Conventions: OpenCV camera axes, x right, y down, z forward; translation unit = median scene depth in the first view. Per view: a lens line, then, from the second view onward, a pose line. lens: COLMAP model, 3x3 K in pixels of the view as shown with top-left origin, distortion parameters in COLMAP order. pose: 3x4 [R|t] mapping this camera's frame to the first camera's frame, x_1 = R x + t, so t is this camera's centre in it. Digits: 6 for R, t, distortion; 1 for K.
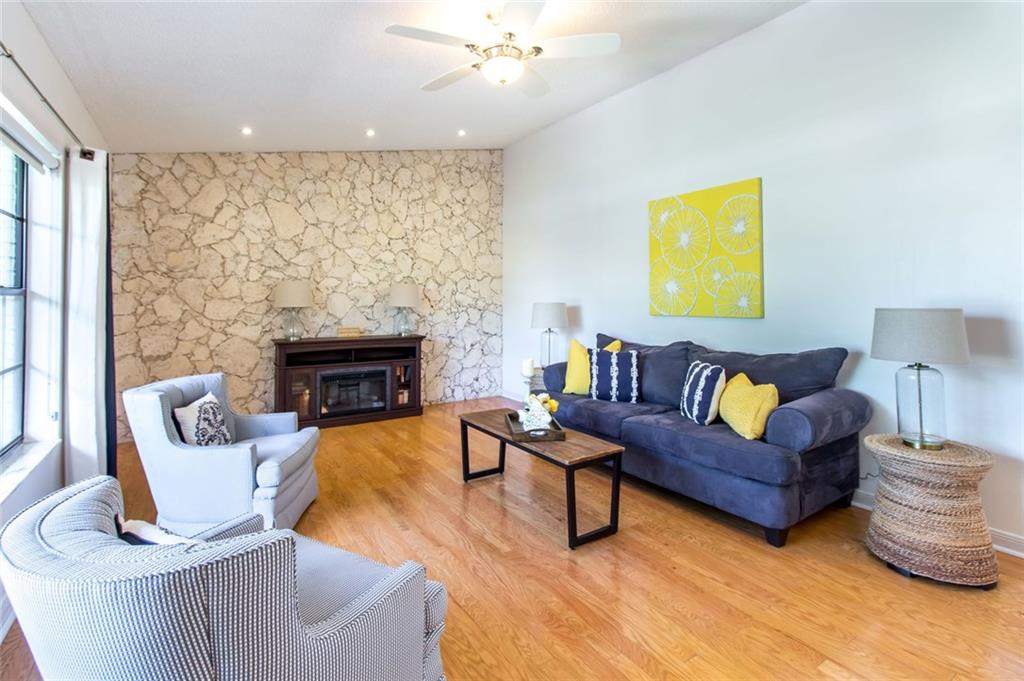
lens RADIAL K [[482.3, 0, 501.5], [0, 482.3, 290.6], [0, 0, 1]] dist [0.008279, -0.001010]
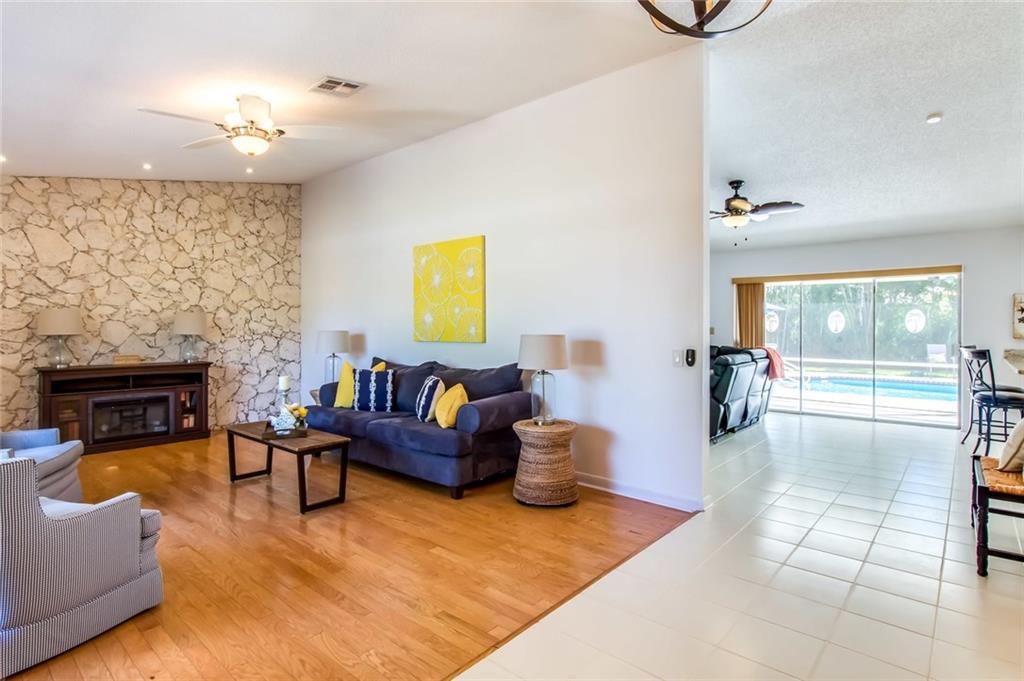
lens RADIAL K [[525.8, 0, 512.5], [0, 525.8, 331.5], [0, 0, 1]] dist [0.001944, -0.001435]
pose [[0.960103, 0.001102, 0.279644, 0.177423], [-0.008446, 0.999650, 0.025059, -0.008466], [-0.279519, -0.026421, 0.959777, -0.331660]]
